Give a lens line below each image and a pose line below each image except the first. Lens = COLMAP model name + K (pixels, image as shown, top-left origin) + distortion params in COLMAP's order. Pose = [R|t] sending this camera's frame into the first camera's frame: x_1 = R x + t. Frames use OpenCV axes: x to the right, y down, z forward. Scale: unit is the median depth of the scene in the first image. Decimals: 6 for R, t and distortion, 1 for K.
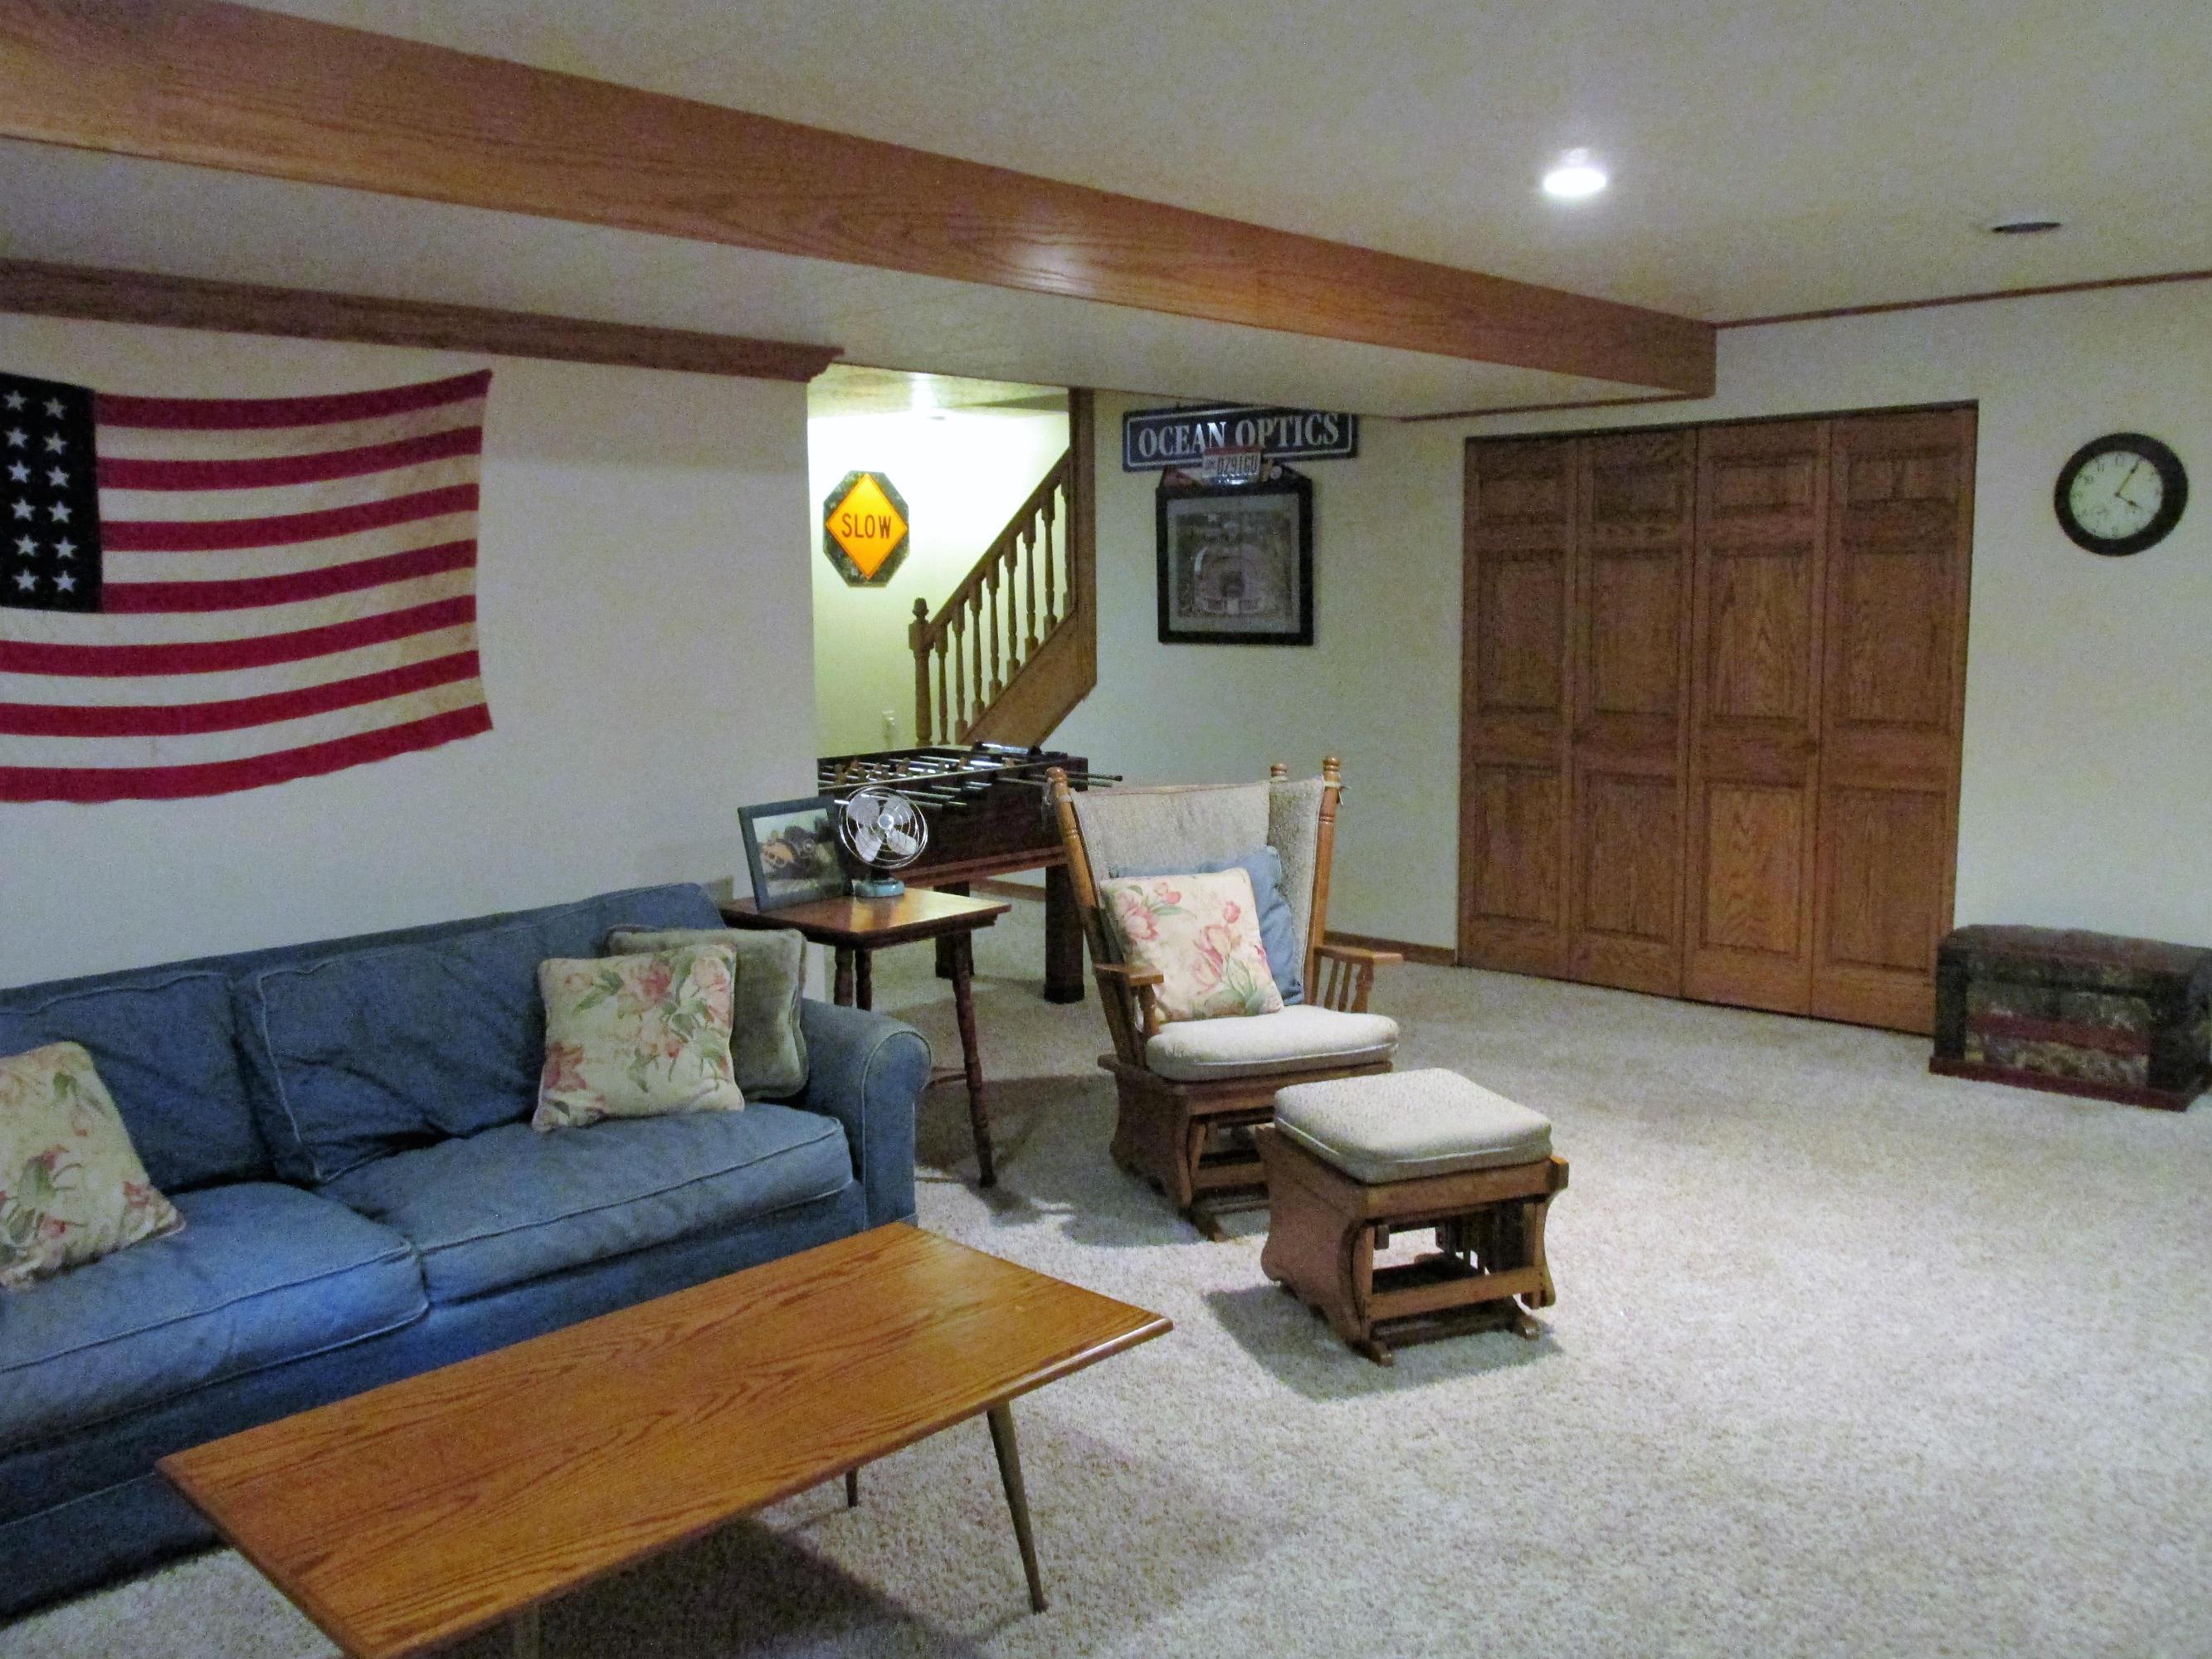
lens RADIAL K [[1829.9, 0, 1106.0], [0, 1829.9, 829.5], [0, 0, 1]] dist [-0.045719, 0.001856]
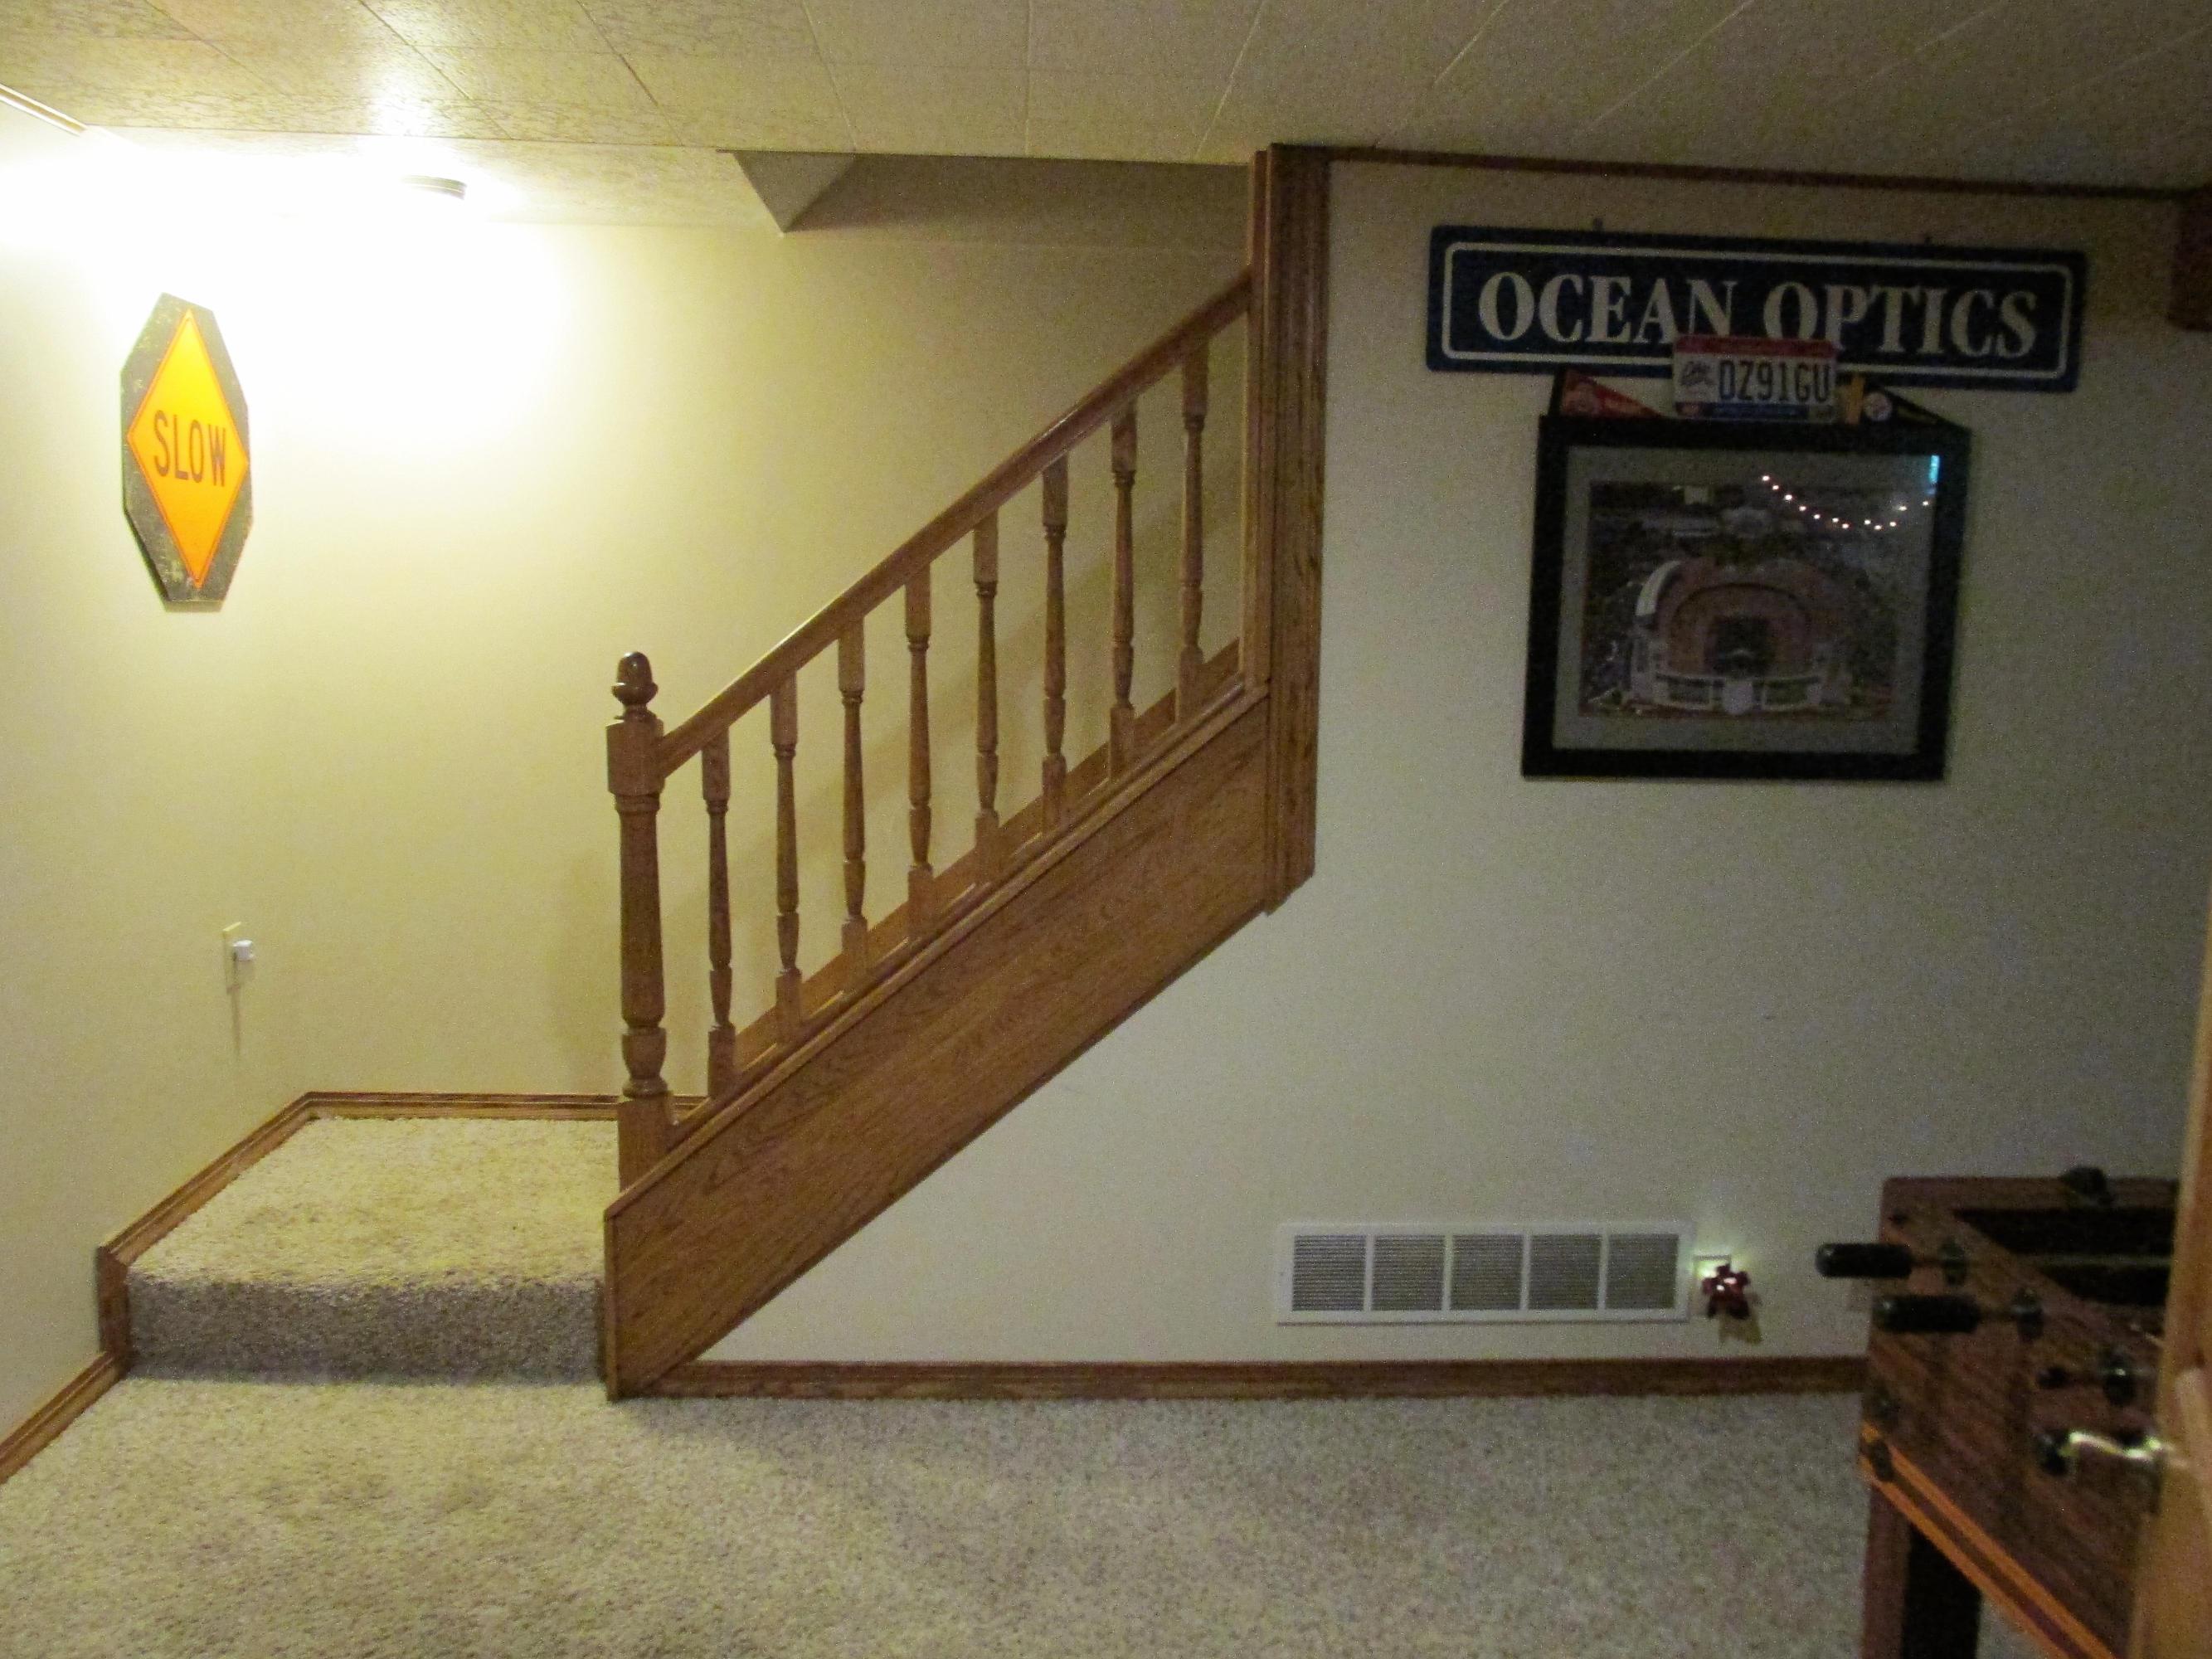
lens RADIAL K [[1830.3, 0, 1106.0], [0, 1830.3, 829.5], [0, 0, 1]] dist [-0.045719, 0.001856]
pose [[0.691859, -0.073793, 0.718252, -0.384295], [0.071764, 0.996866, 0.033291, -0.121750], [-0.718457, 0.028512, 0.694986, 0.847056]]
